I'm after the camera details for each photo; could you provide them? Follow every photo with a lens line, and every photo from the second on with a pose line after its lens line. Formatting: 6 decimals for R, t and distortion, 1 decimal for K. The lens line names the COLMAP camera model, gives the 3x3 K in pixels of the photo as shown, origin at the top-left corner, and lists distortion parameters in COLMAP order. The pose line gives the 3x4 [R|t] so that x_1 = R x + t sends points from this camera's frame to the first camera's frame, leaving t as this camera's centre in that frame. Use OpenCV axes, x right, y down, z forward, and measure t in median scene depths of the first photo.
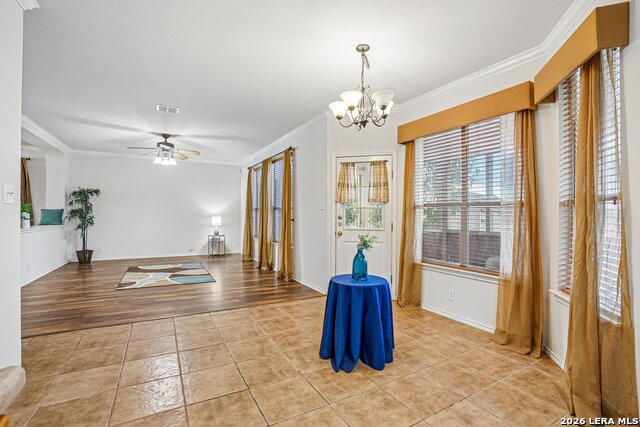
lens RADIAL K [[295.5, 0, 320.0], [0, 295.5, 213.5], [0, 0, 1]] dist [-0.072615, 0.028704]
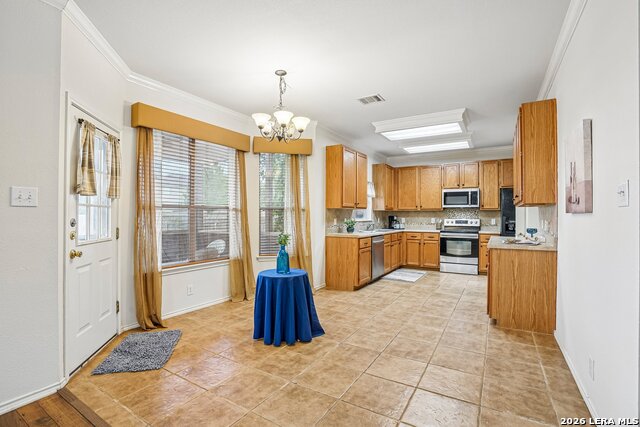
lens RADIAL K [[295.5, 0, 320.0], [0, 295.5, 213.5], [0, 0, 1]] dist [-0.072615, 0.028704]
pose [[-0.487563, -0.000362, 0.873088, -0.937043], [-0.005124, 0.999984, -0.002447, -0.007019], [-0.873073, -0.005667, -0.487557, 1.410221]]
